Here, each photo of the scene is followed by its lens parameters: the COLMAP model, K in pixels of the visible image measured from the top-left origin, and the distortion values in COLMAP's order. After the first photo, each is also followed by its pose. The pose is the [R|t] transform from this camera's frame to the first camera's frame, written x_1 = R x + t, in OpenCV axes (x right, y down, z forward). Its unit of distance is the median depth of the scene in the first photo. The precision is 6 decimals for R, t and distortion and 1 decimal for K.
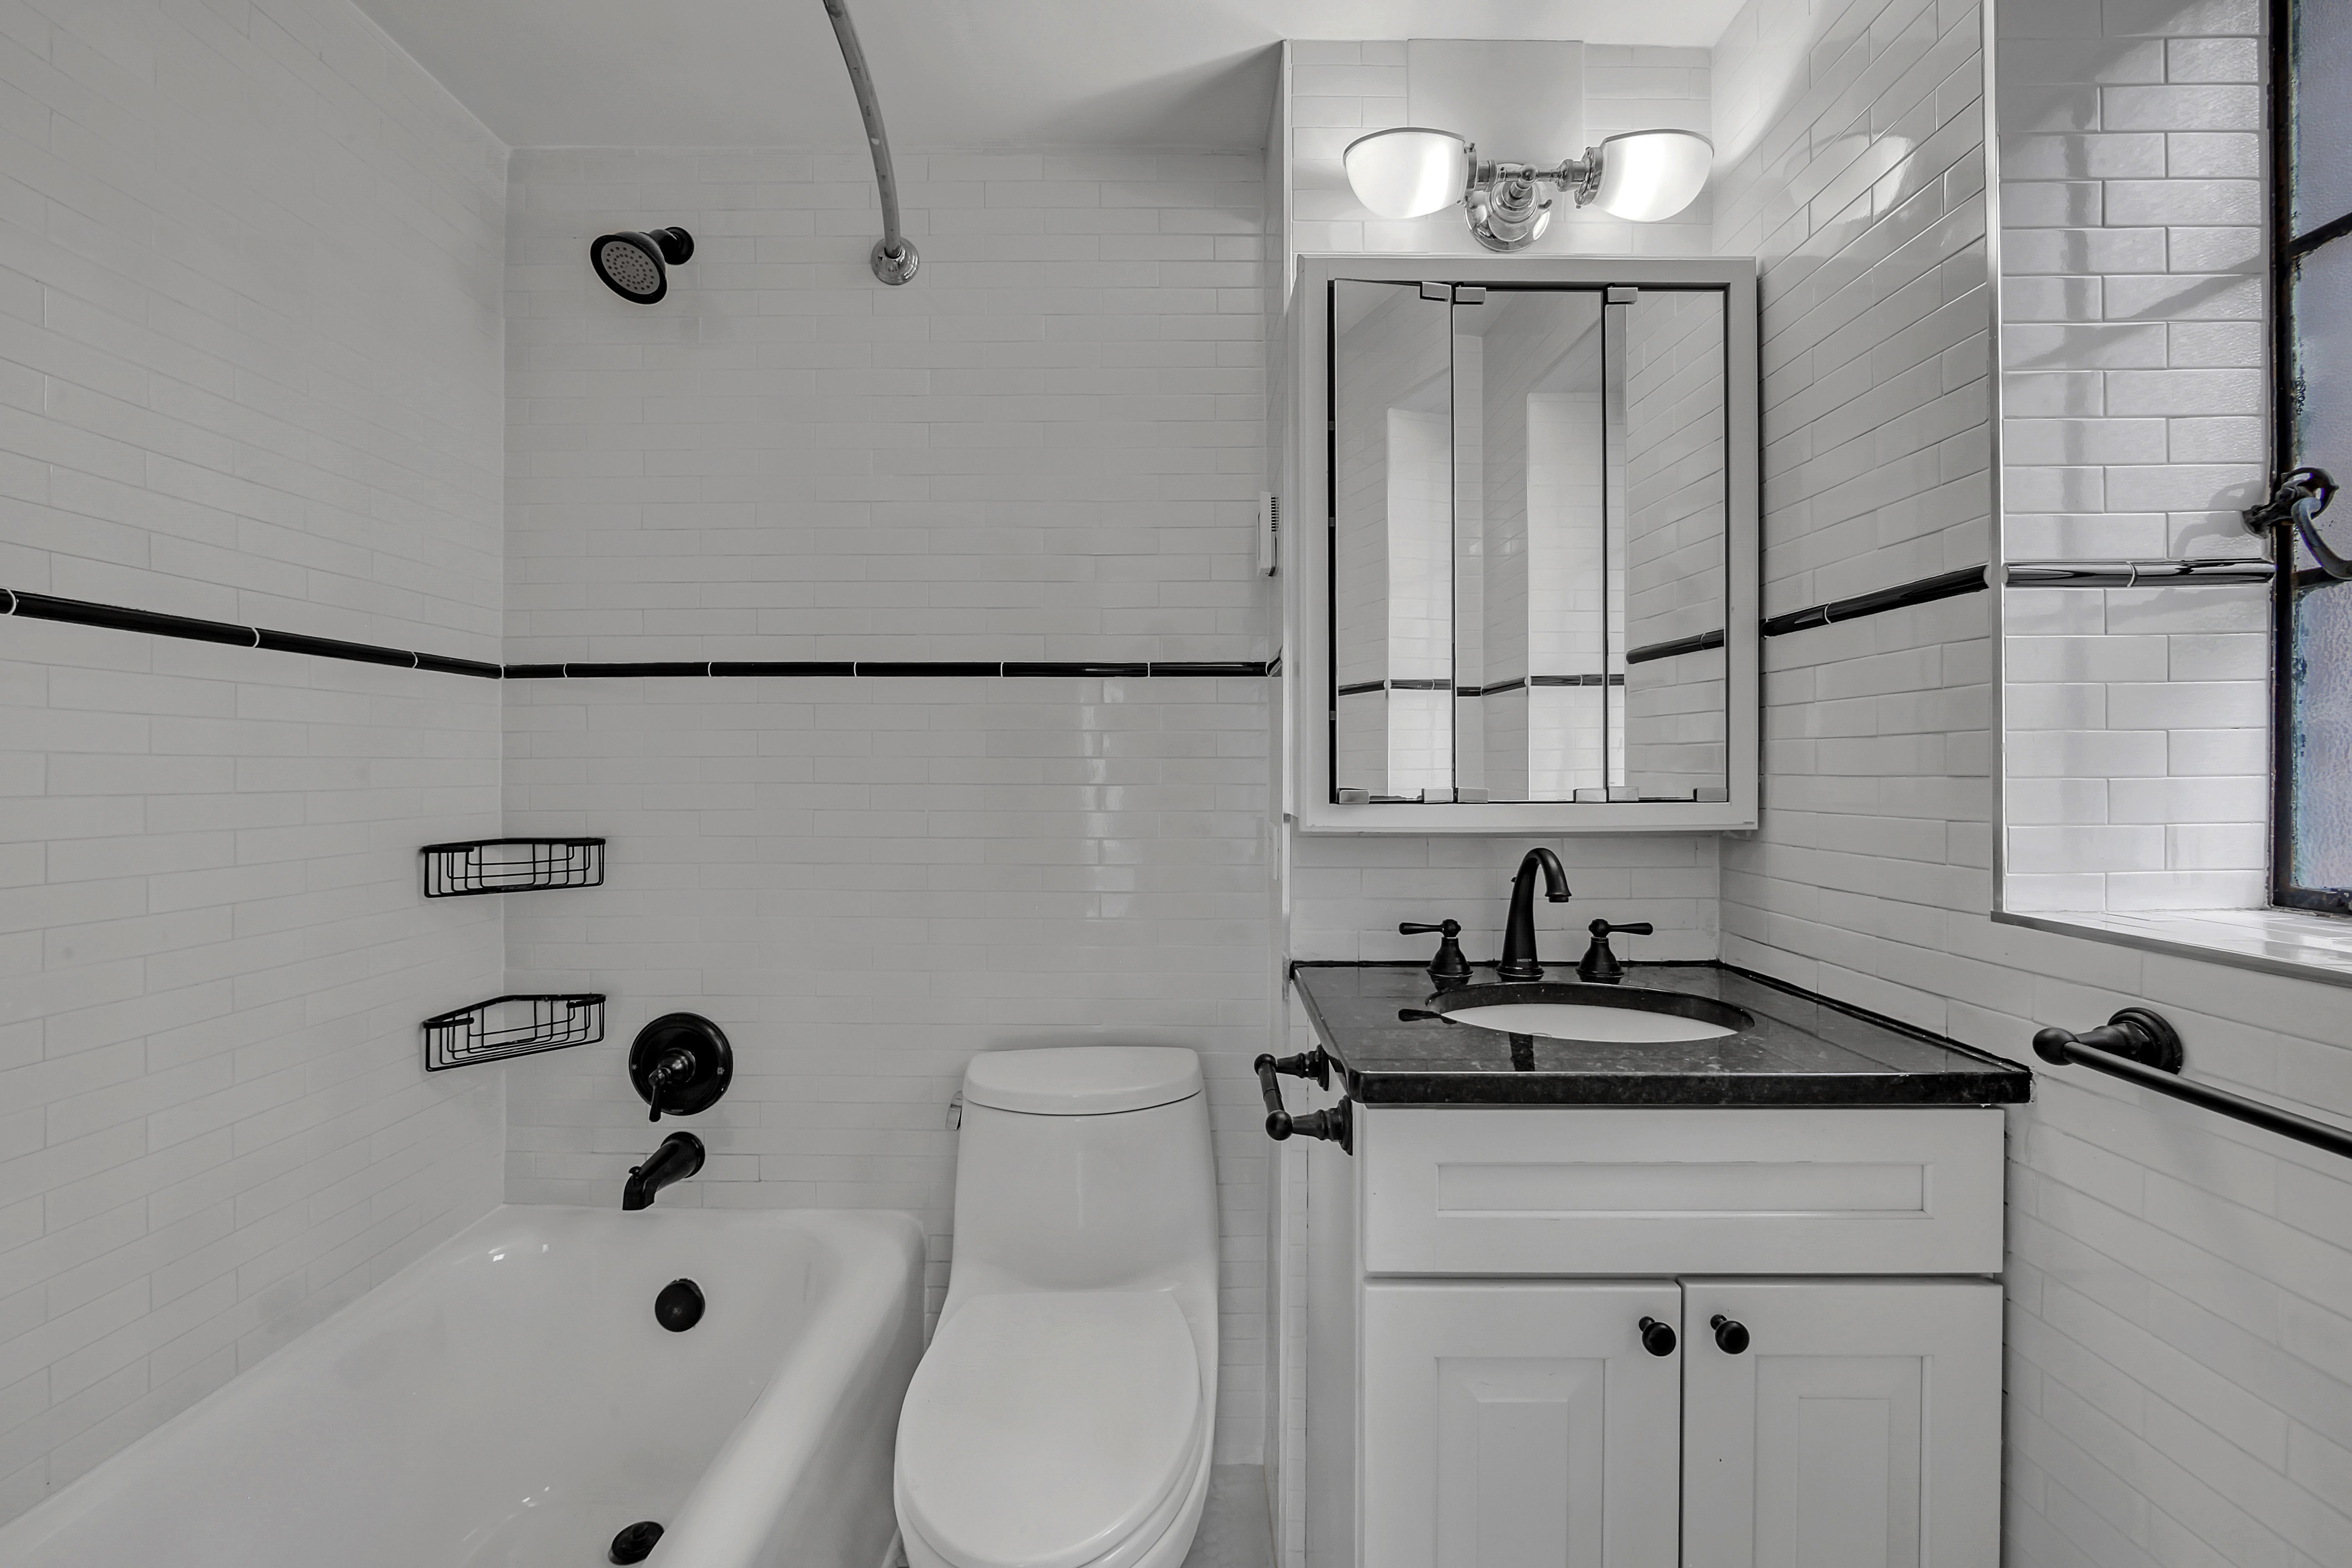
lens RADIAL K [[949.5, 0, 1176.0], [0, 949.5, 784.0], [0, 0, 1]] dist [-0.008628, -0.000173]
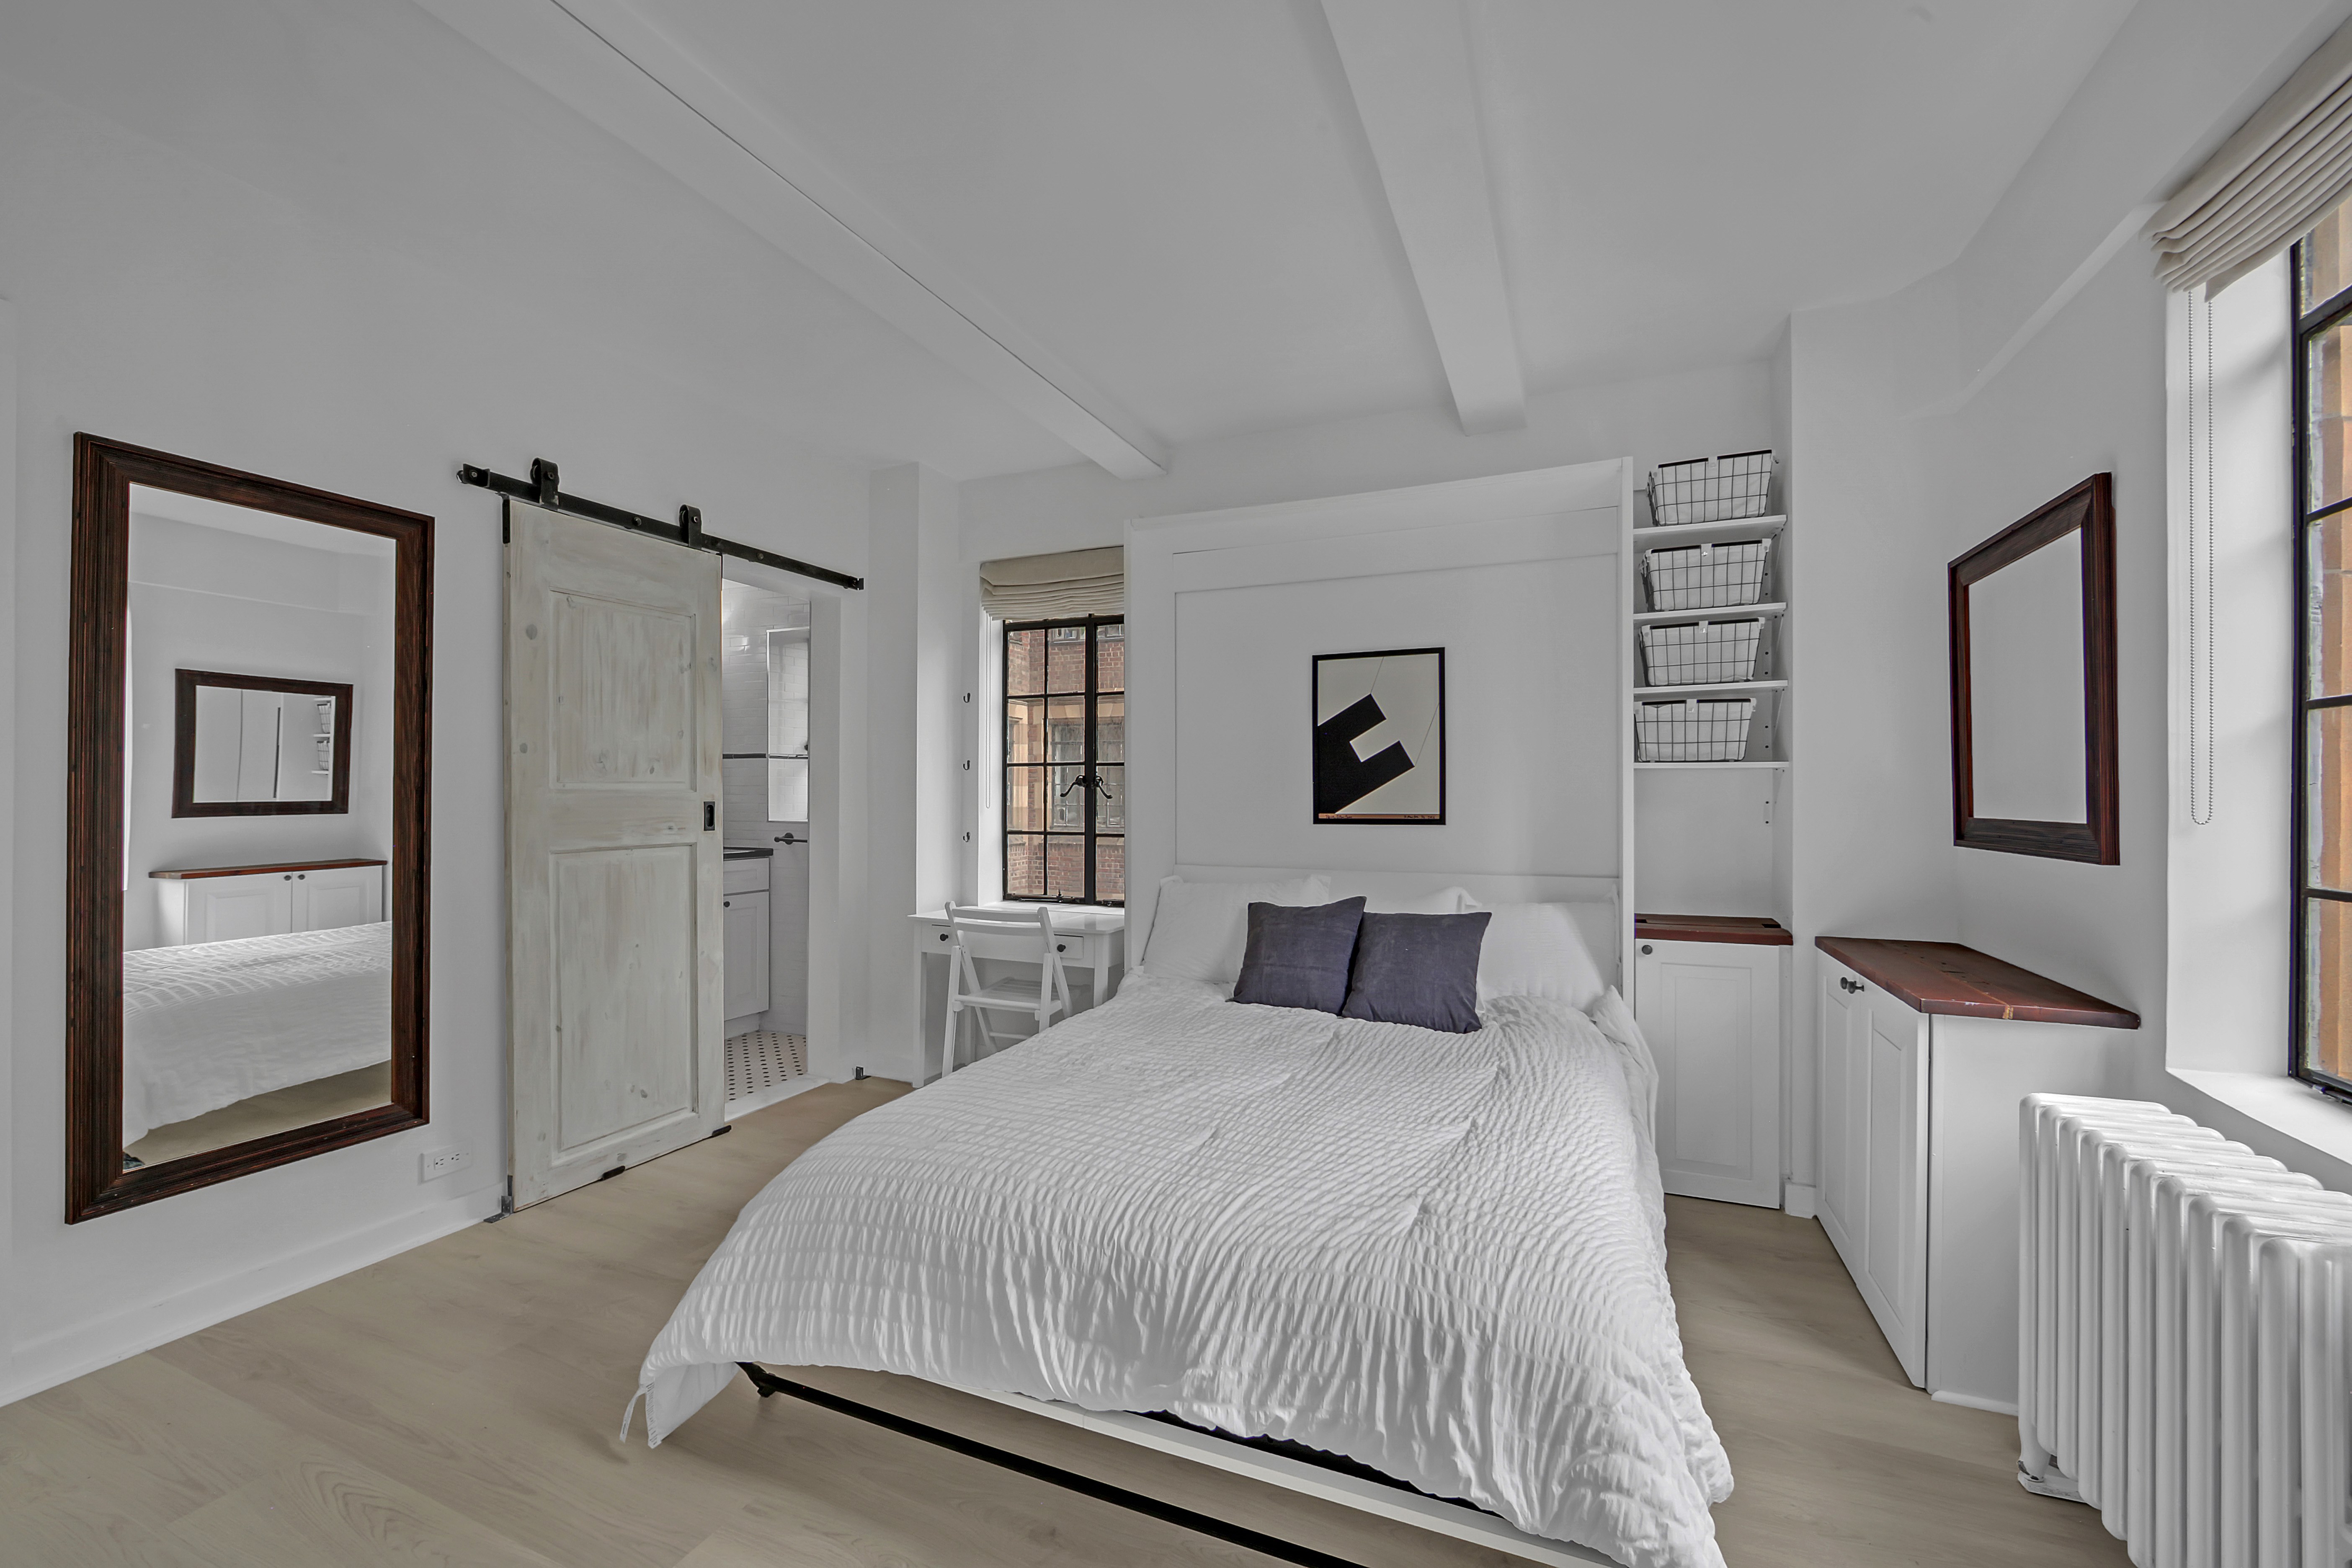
lens RADIAL K [[949.5, 0, 1176.0], [0, 949.5, 784.0], [0, 0, 1]] dist [-0.008628, -0.000173]
pose [[0.389513, 0.012090, 0.920941, -3.069492], [0.001147, 0.999907, -0.013612, 0.000850], [-0.921020, 0.006358, 0.389463, -3.113727]]
